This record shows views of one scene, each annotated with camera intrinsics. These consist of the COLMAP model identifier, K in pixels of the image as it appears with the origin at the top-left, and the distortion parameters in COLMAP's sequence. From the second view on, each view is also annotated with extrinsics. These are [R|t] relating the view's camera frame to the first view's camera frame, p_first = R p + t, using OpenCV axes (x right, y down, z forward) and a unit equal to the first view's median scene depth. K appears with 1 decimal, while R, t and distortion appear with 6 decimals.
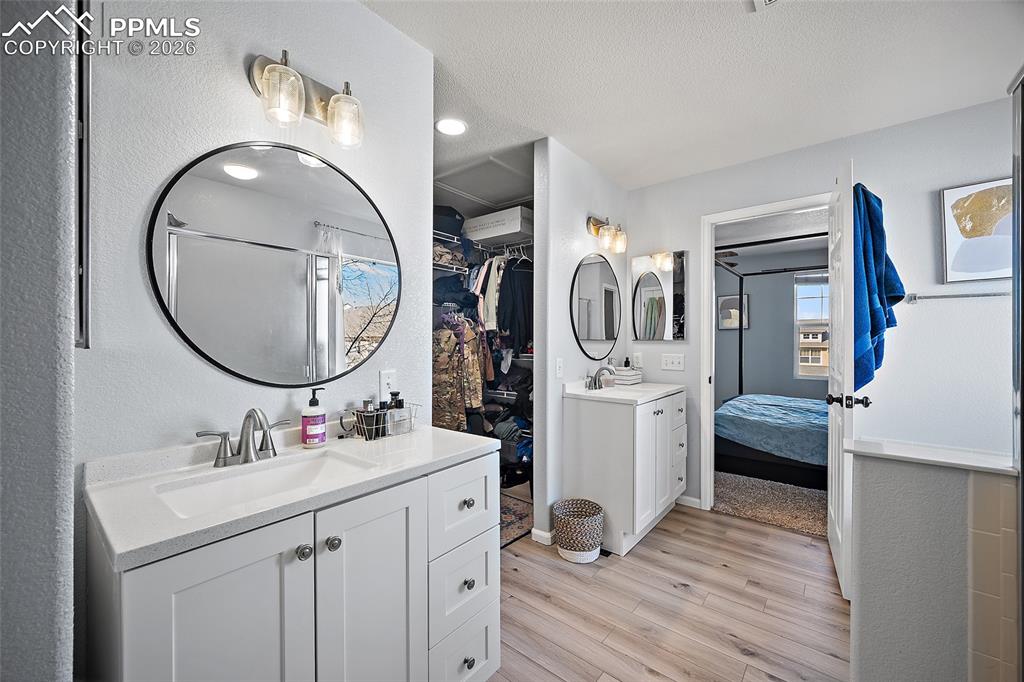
lens RADIAL K [[406.9, 0, 510.9], [0, 406.9, 341.0], [0, 0, 1]] dist [-0.008200, 0.001385]
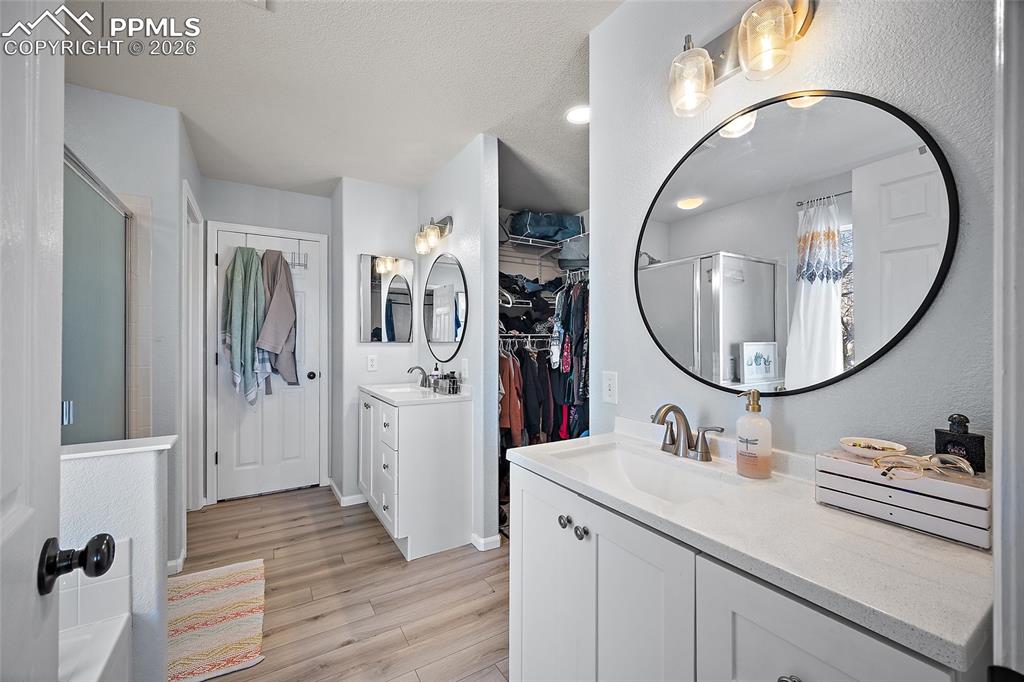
lens RADIAL K [[406.9, 0, 507.2], [0, 406.9, 340.5], [0, 0, 1]] dist [-0.008200, 0.001385]
pose [[-0.327538, -0.002573, -0.944834, 1.120763], [-0.001190, 0.999997, -0.002311, -0.008006], [0.944837, 0.000367, -0.327540, 1.583251]]
